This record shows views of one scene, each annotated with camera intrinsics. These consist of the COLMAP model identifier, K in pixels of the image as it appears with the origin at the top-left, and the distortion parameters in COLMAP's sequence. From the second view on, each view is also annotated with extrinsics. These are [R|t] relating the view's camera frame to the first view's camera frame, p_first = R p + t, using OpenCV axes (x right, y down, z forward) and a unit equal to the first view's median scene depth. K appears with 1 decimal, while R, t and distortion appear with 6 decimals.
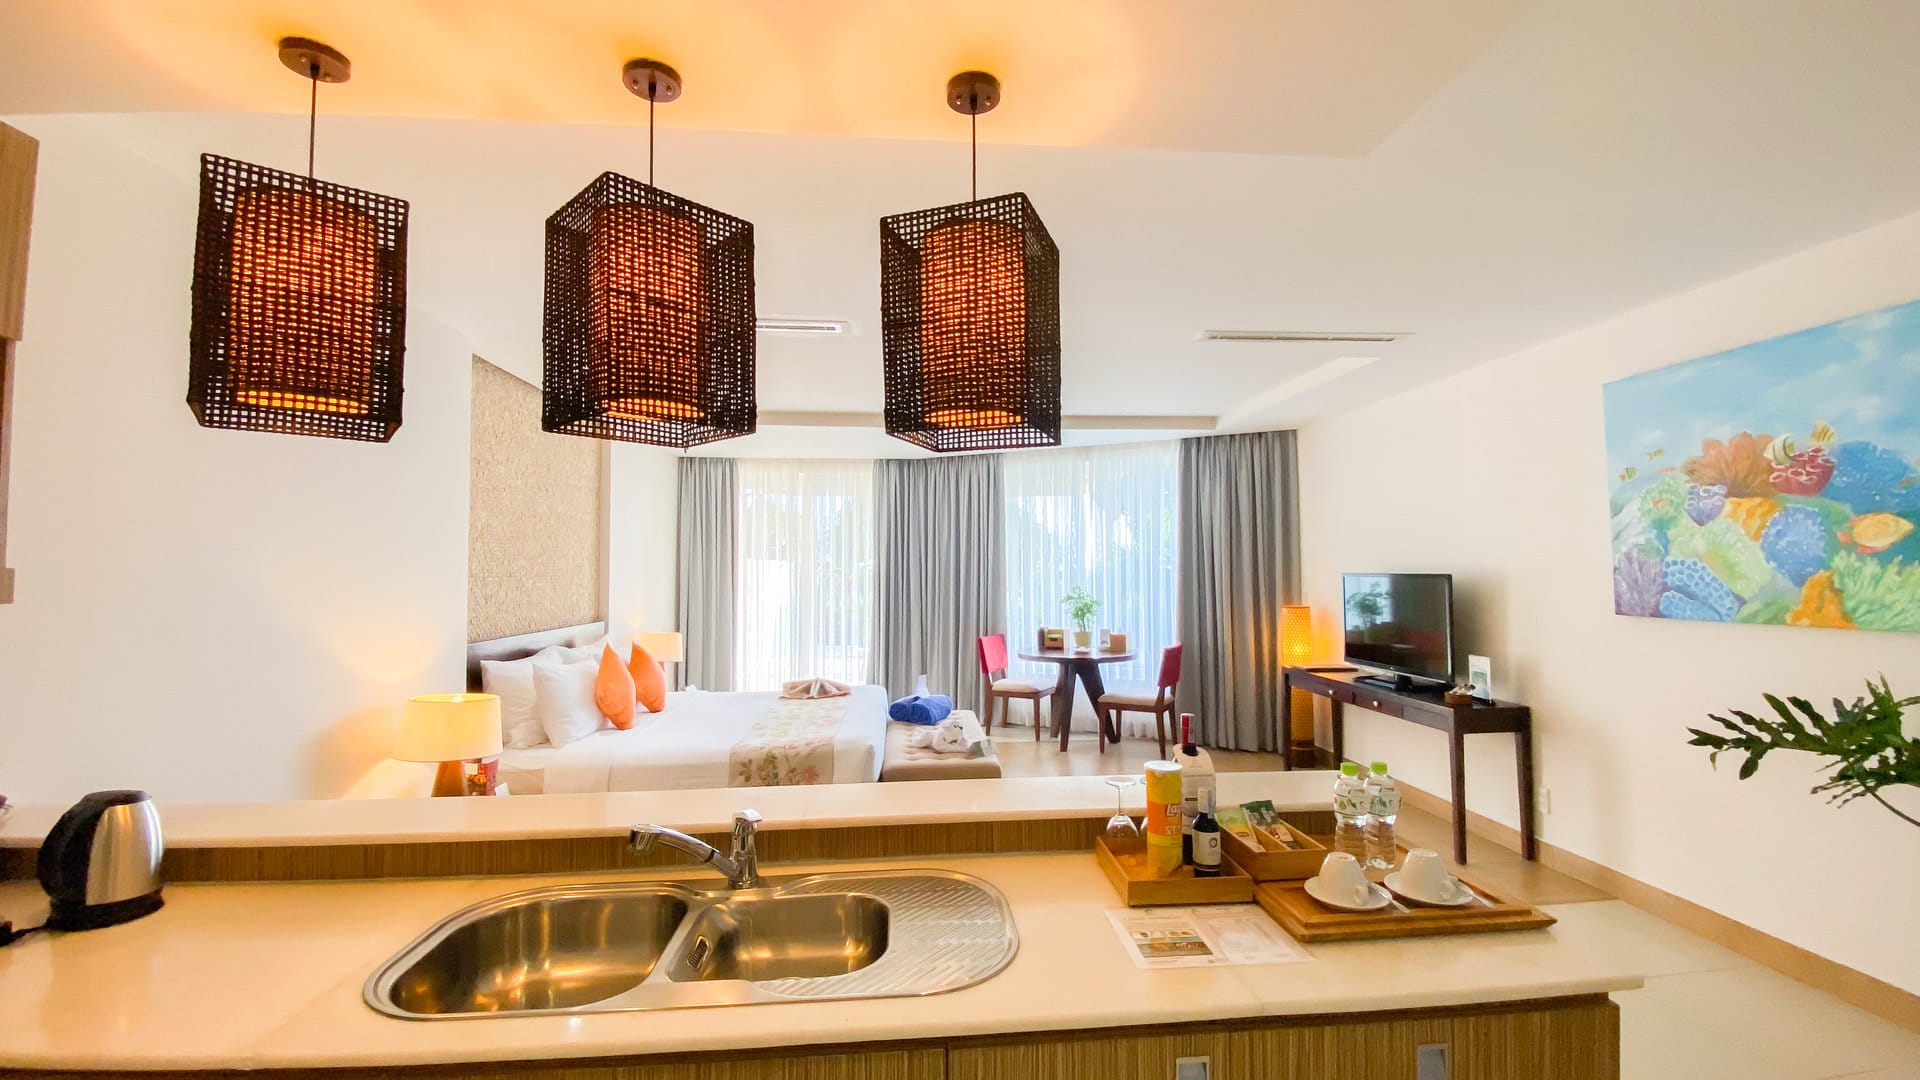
lens RADIAL K [[778.9, 0, 957.3], [0, 778.9, 532.9], [0, 0, 1]] dist [0.009159, -0.004845]
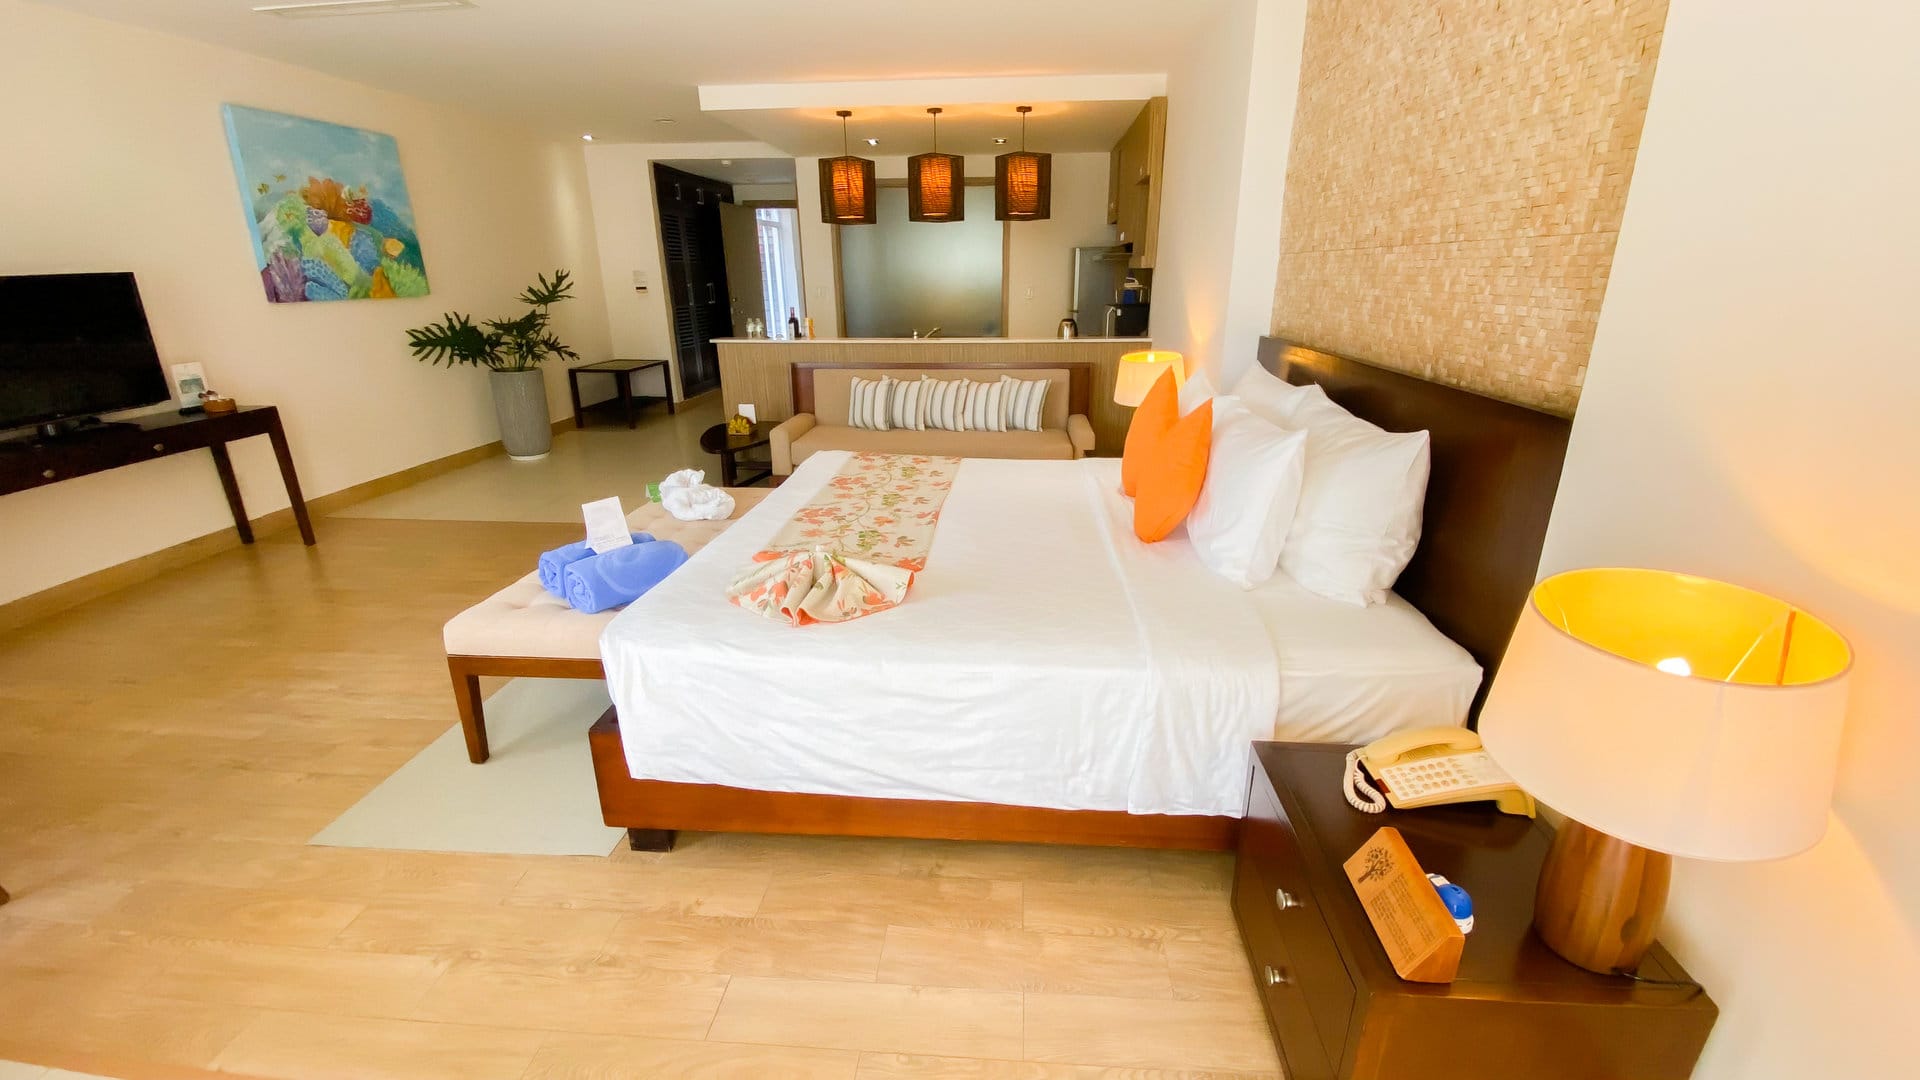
lens RADIAL K [[778.9, 0, 960.6], [0, 778.9, 532.0], [0, 0, 1]] dist [0.009159, -0.004845]
pose [[-0.988722, -0.029655, 0.146798, -0.562598], [0.012070, 0.961232, 0.275476, 0.146517], [-0.149277, 0.274141, -0.950033, 2.518260]]
